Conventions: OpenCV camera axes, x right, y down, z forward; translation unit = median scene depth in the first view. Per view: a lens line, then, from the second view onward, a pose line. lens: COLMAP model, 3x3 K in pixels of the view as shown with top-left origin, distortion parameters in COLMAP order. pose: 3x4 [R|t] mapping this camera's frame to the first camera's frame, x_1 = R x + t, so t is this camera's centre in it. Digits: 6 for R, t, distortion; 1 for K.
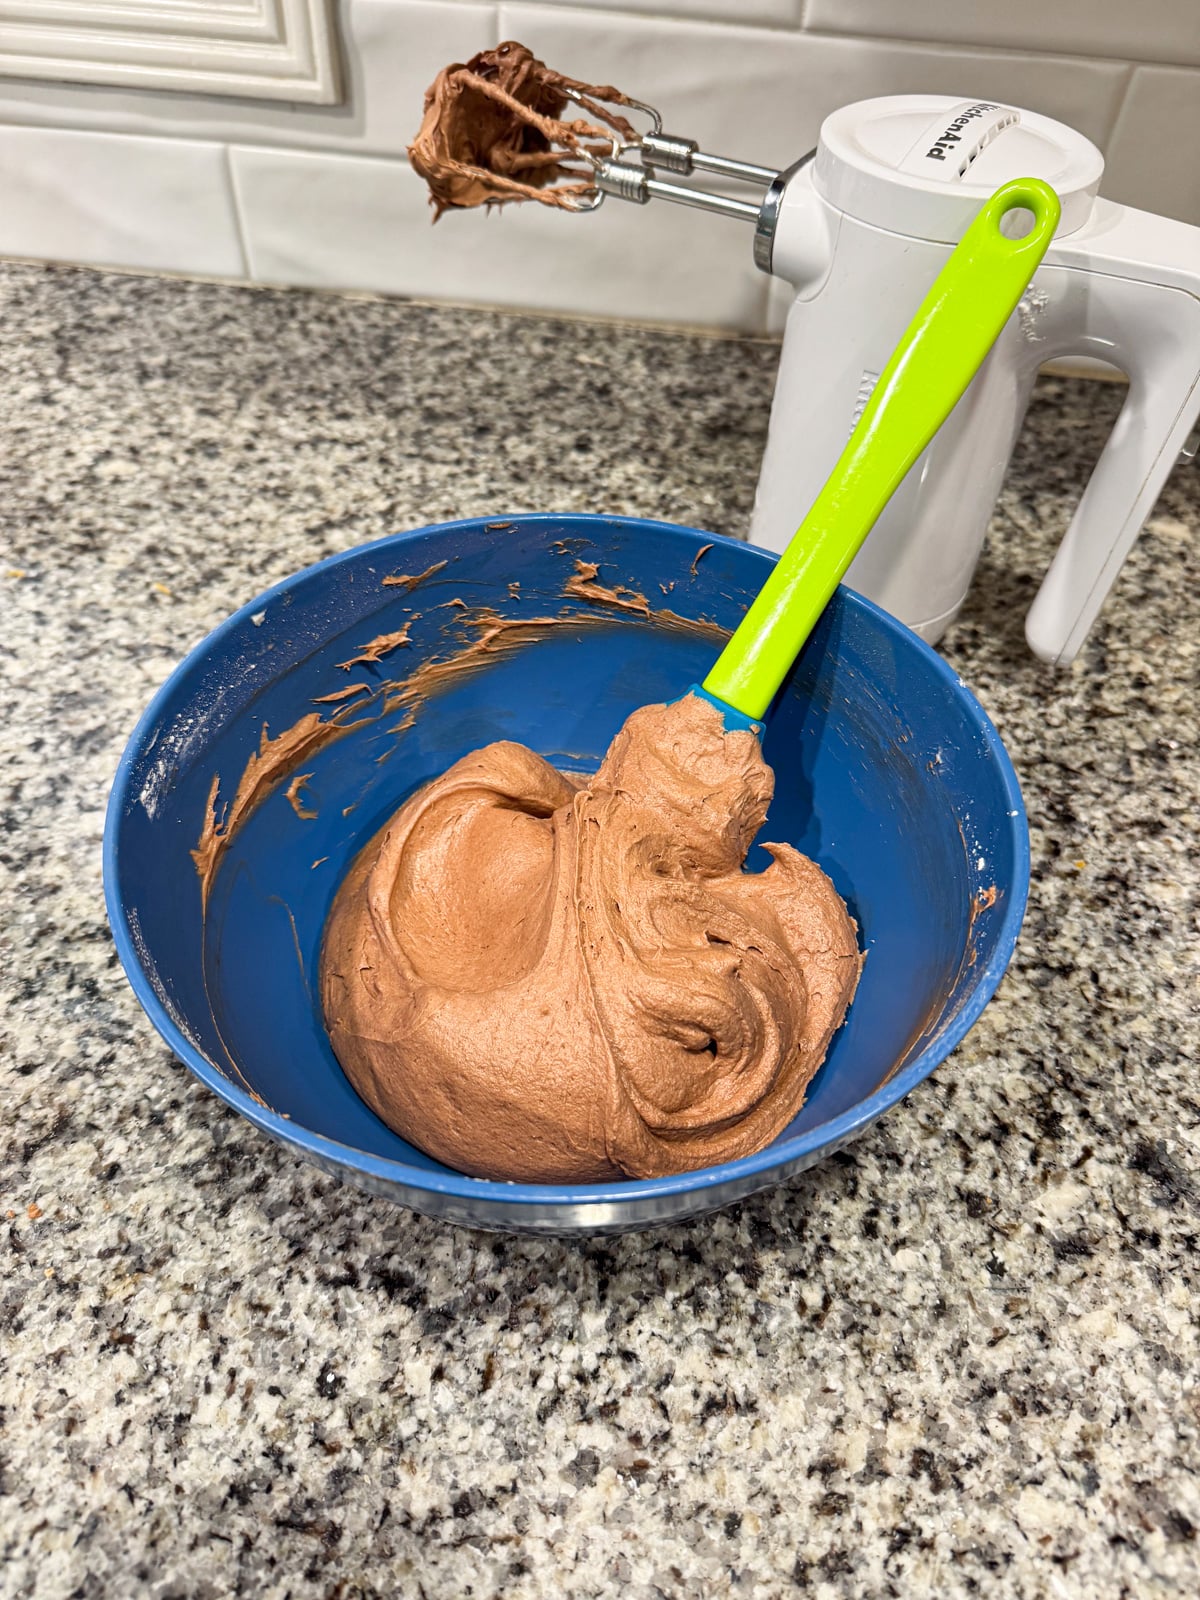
lens RADIAL K [[1170.5, 0, 600.0], [0, 1170.5, 800.0], [0, 0, 1]] dist [-0.026643, 0.004231]
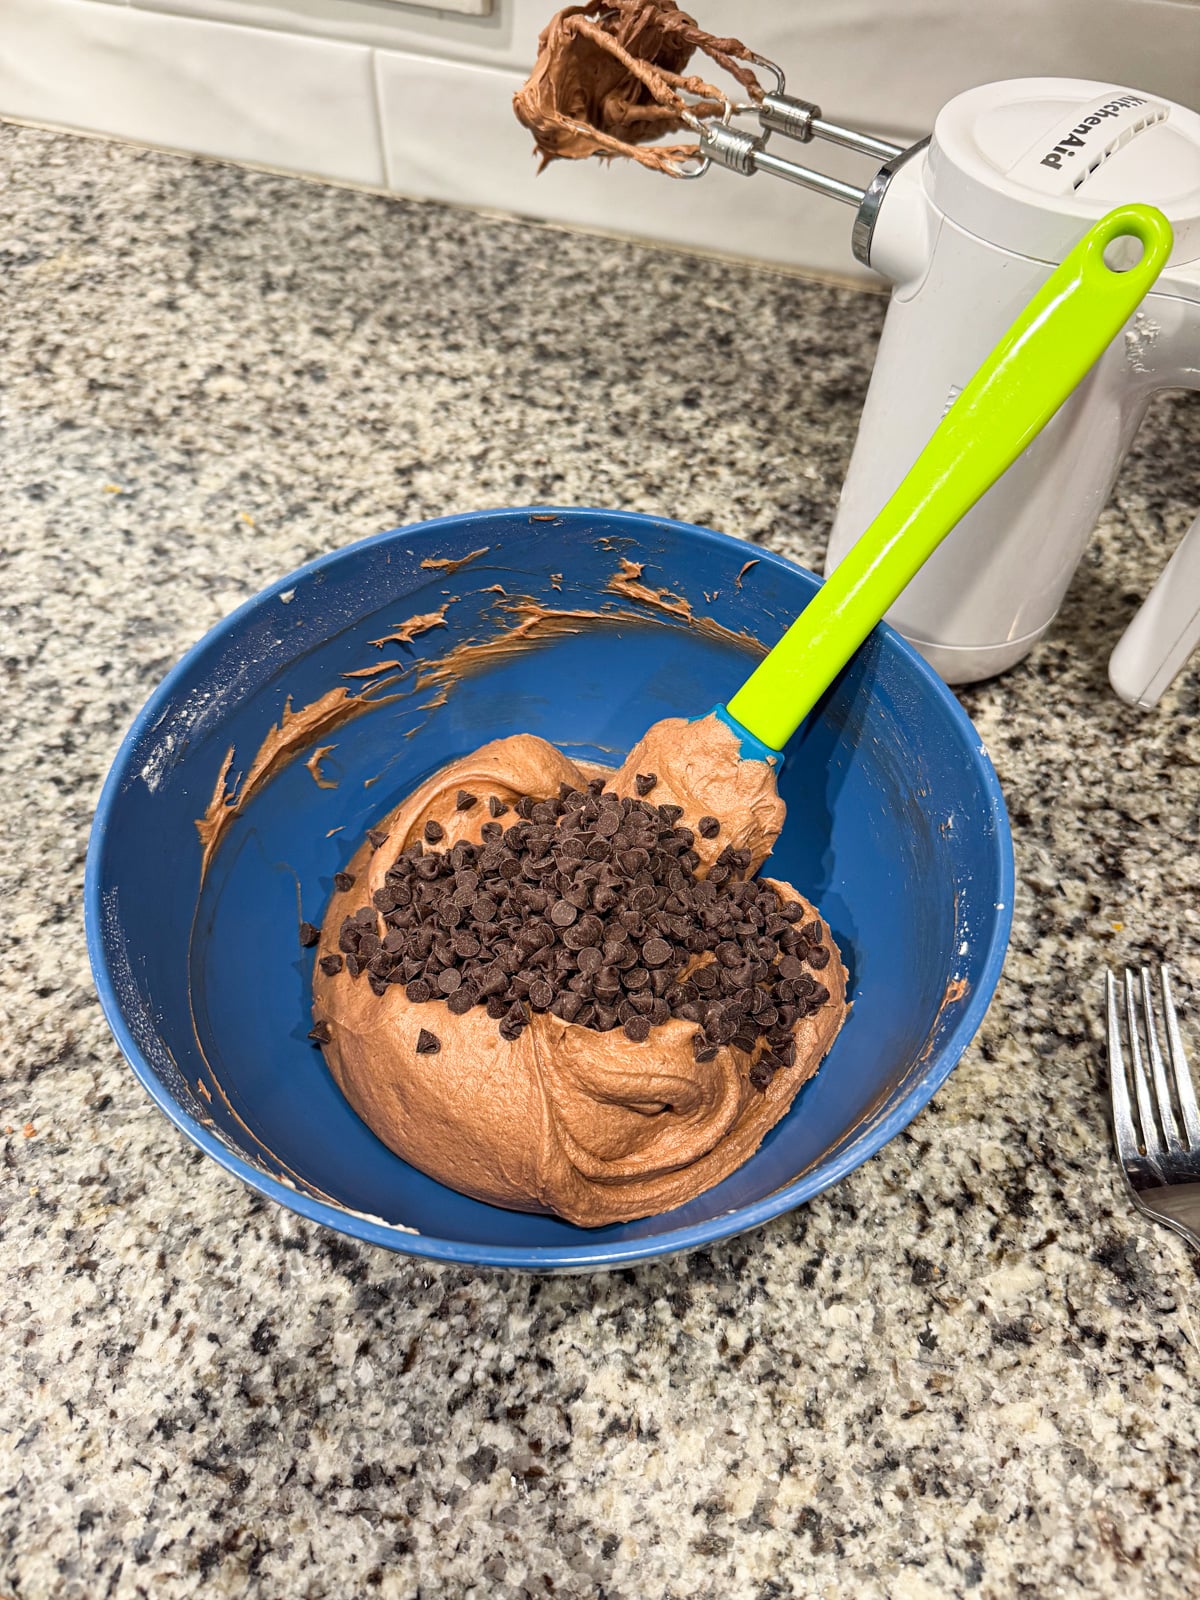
lens RADIAL K [[1172.4, 0, 605.9], [0, 1172.4, 791.5], [0, 0, 1]] dist [-0.029360, 0.008306]
pose [[0.985433, 0.128692, -0.111172, 0.120147], [-0.118746, 0.988662, 0.091902, -0.120232], [0.121739, -0.077362, 0.989543, 0.019324]]
